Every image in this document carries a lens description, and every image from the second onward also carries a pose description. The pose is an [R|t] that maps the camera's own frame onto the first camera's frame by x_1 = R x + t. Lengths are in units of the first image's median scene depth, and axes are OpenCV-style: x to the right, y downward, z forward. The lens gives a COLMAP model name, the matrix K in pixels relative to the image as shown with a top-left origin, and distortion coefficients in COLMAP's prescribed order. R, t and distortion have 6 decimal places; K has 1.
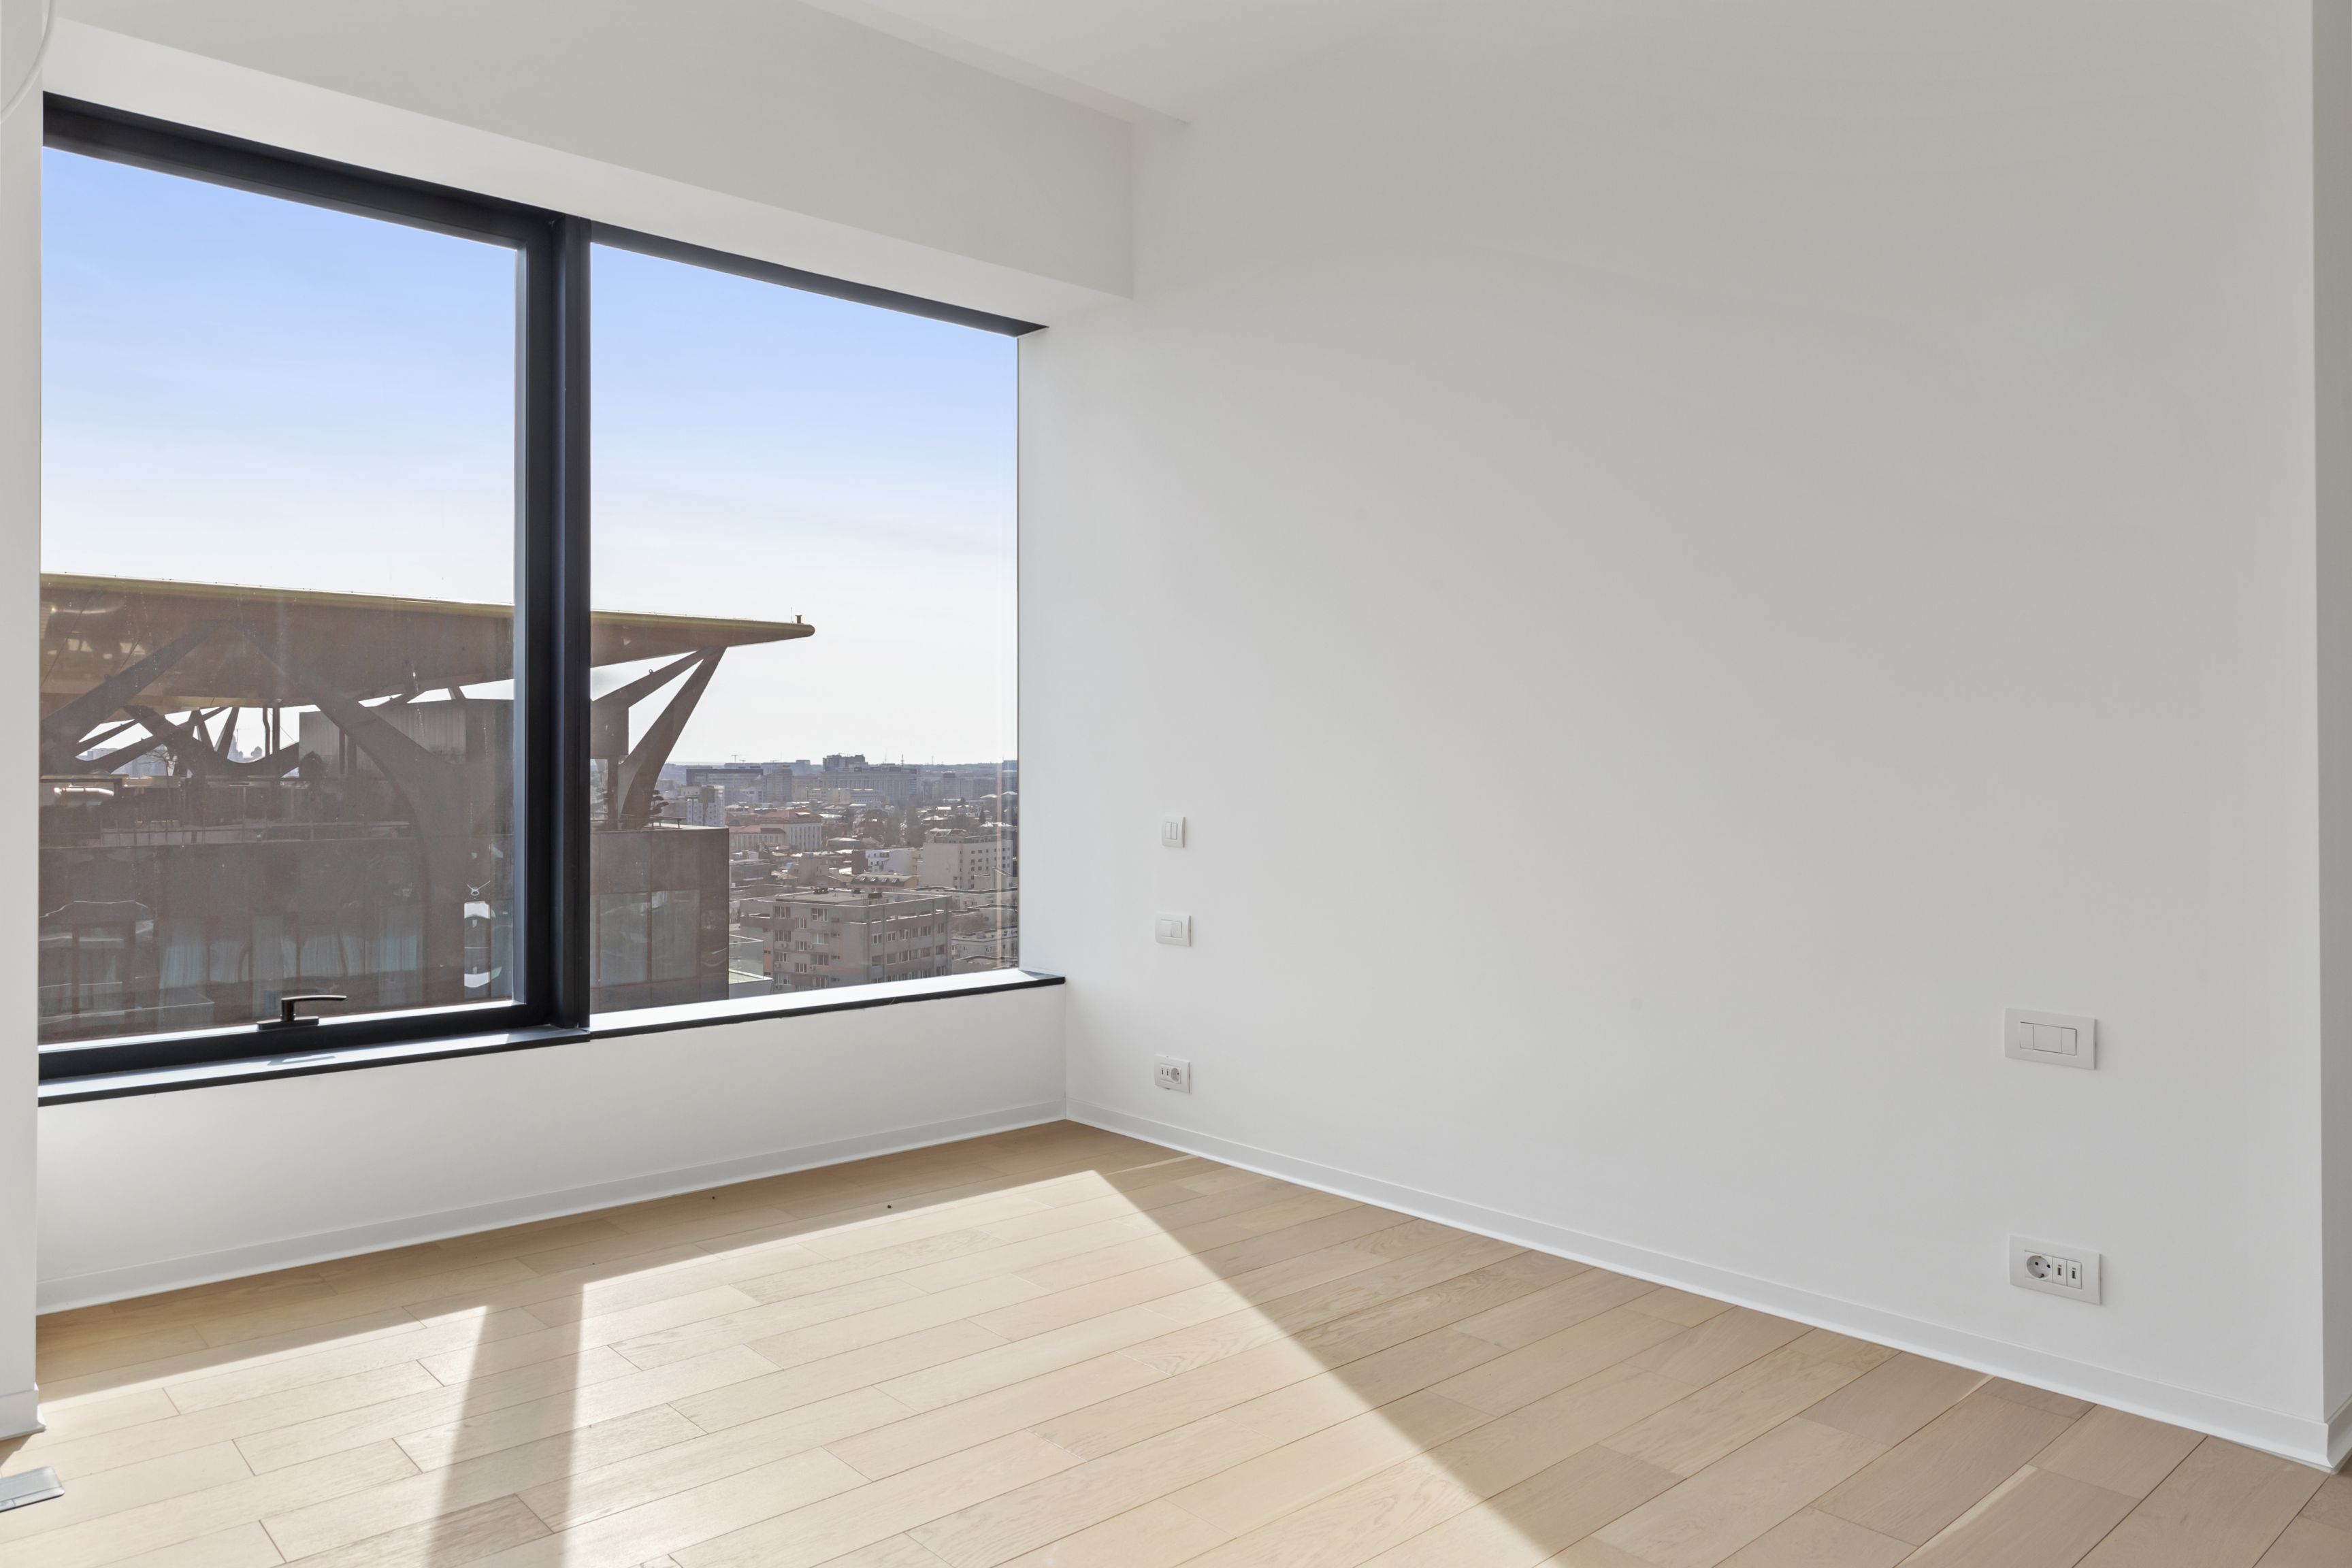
lens RADIAL K [[1566.6, 0, 1181.0], [0, 1566.6, 772.7], [0, 0, 1]] dist [-0.002957, 0.001958]
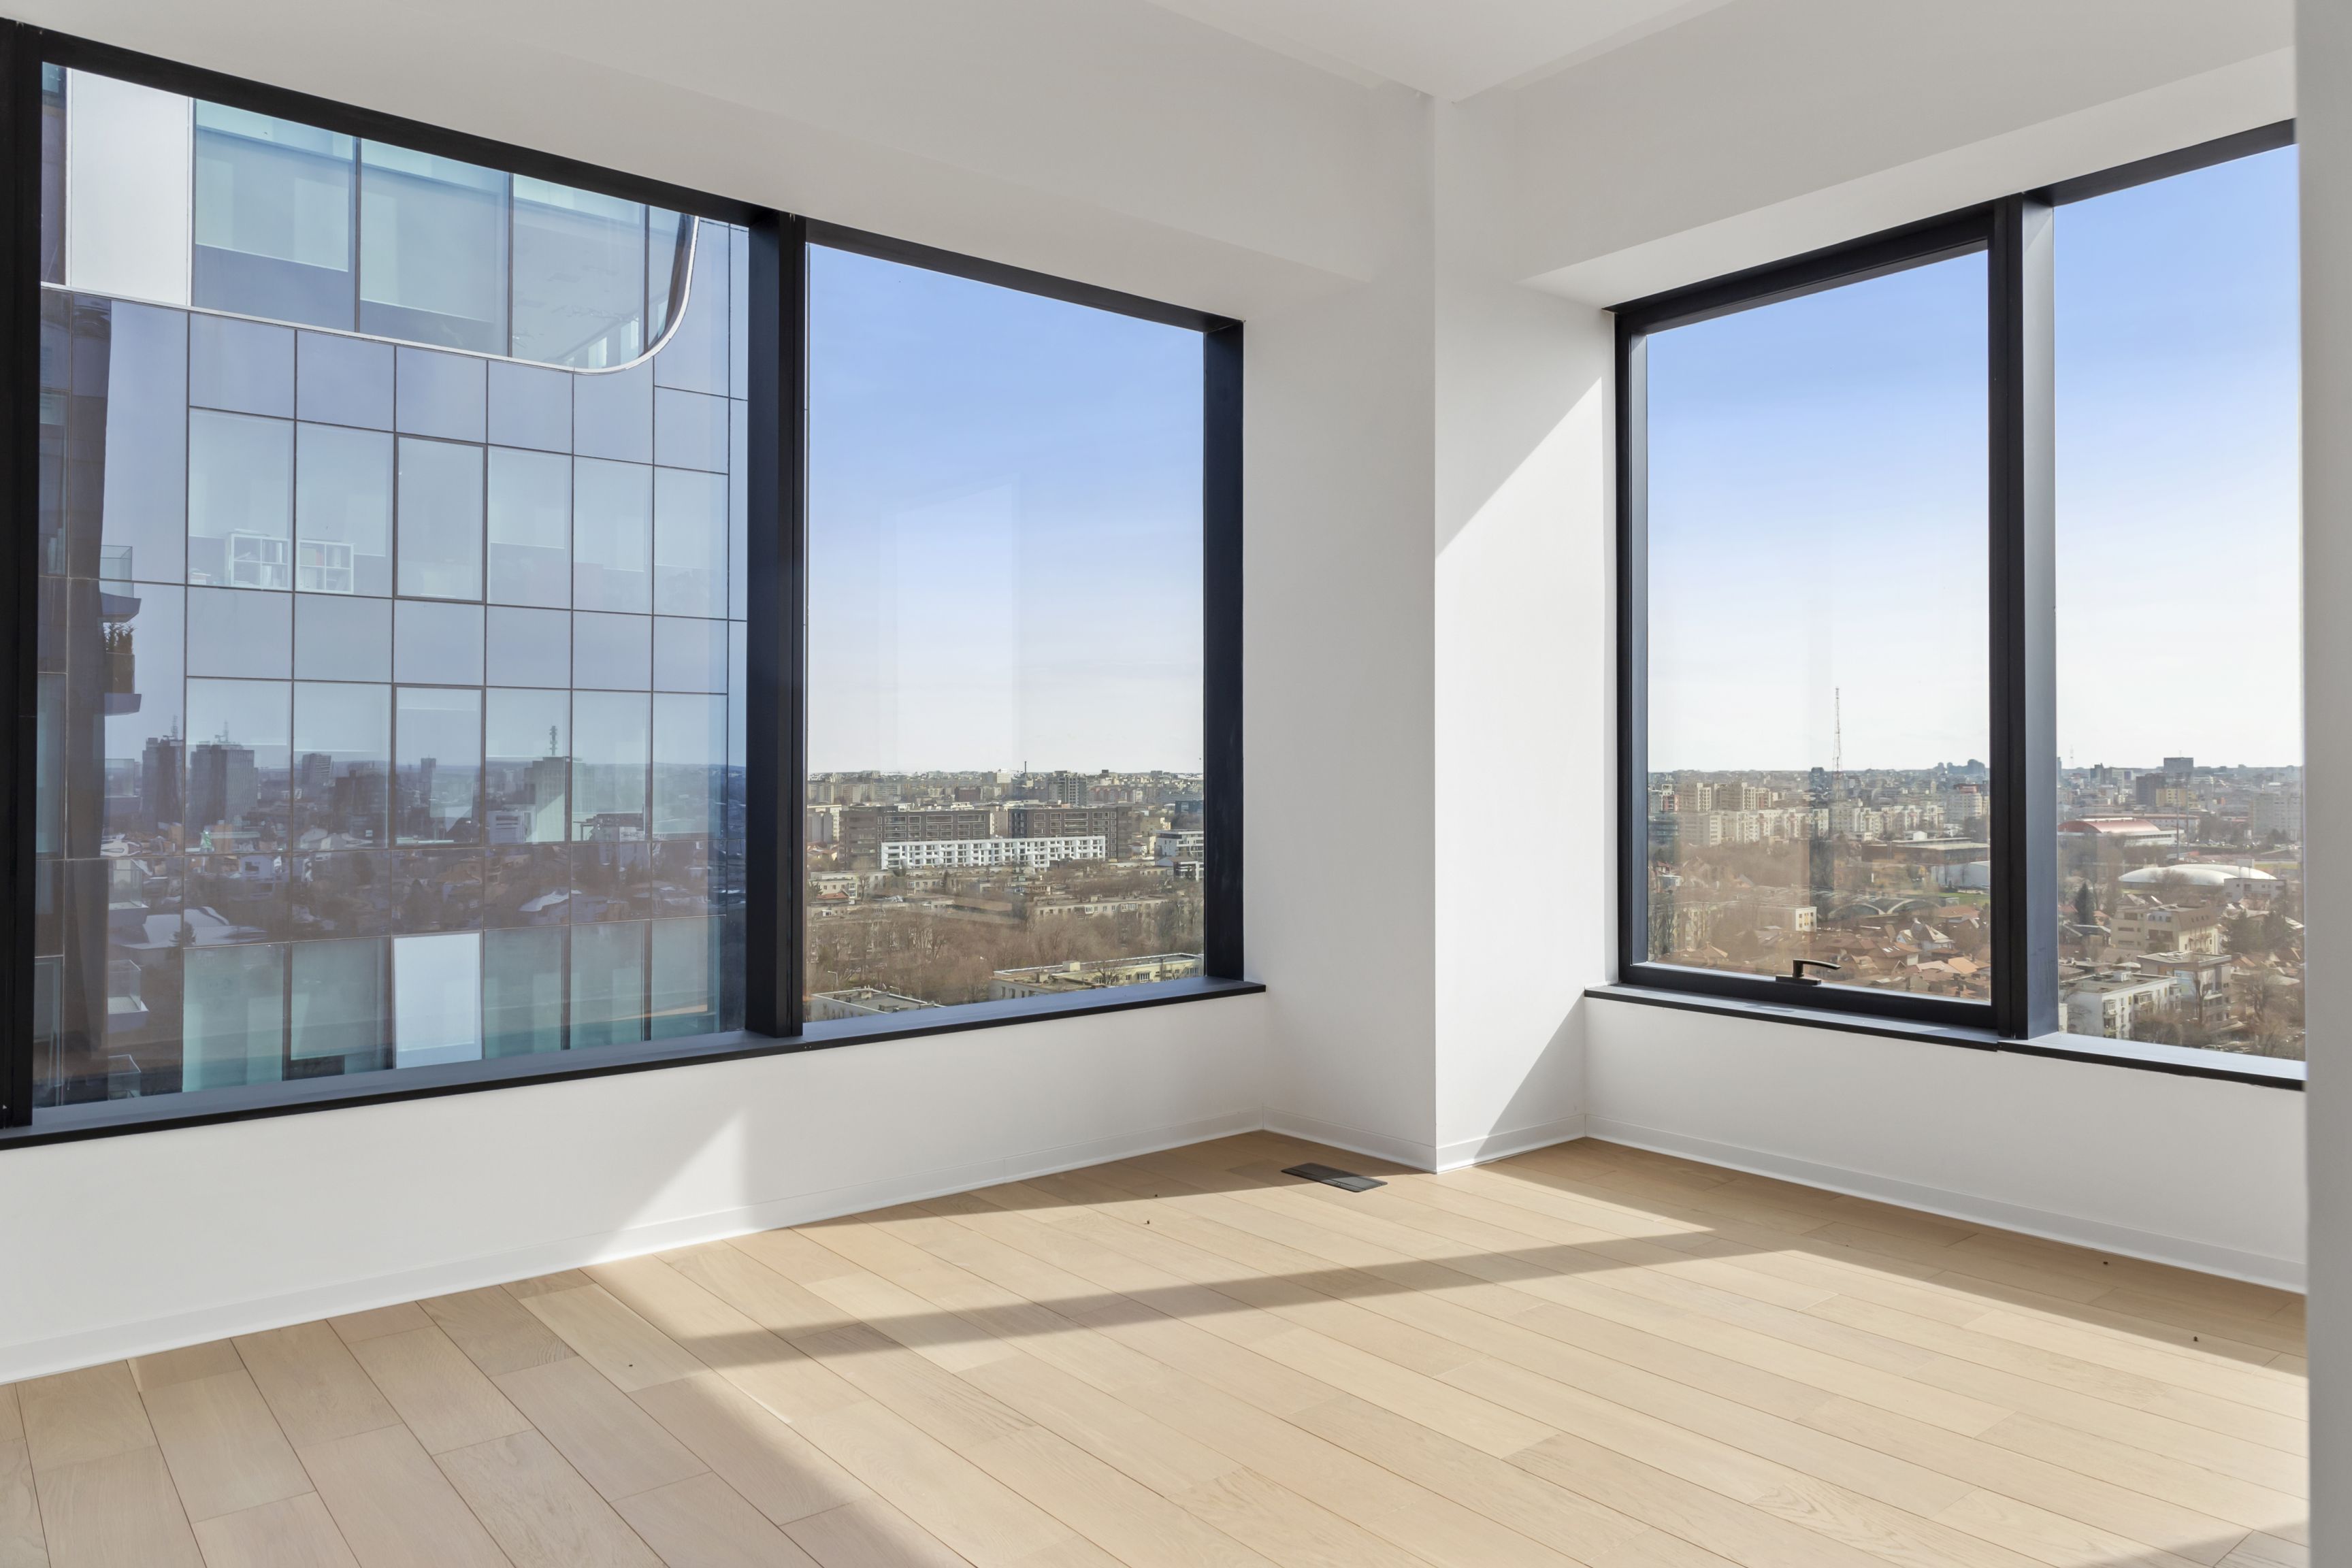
lens RADIAL K [[1566.6, 0, 1170.5], [0, 1566.6, 728.1], [0, 0, 1]] dist [-0.002957, 0.001958]
pose [[-0.051828, -0.021576, -0.998423, 0.675804], [-0.003877, 0.999763, -0.021404, -0.007076], [0.998648, 0.002762, -0.051900, 0.583163]]
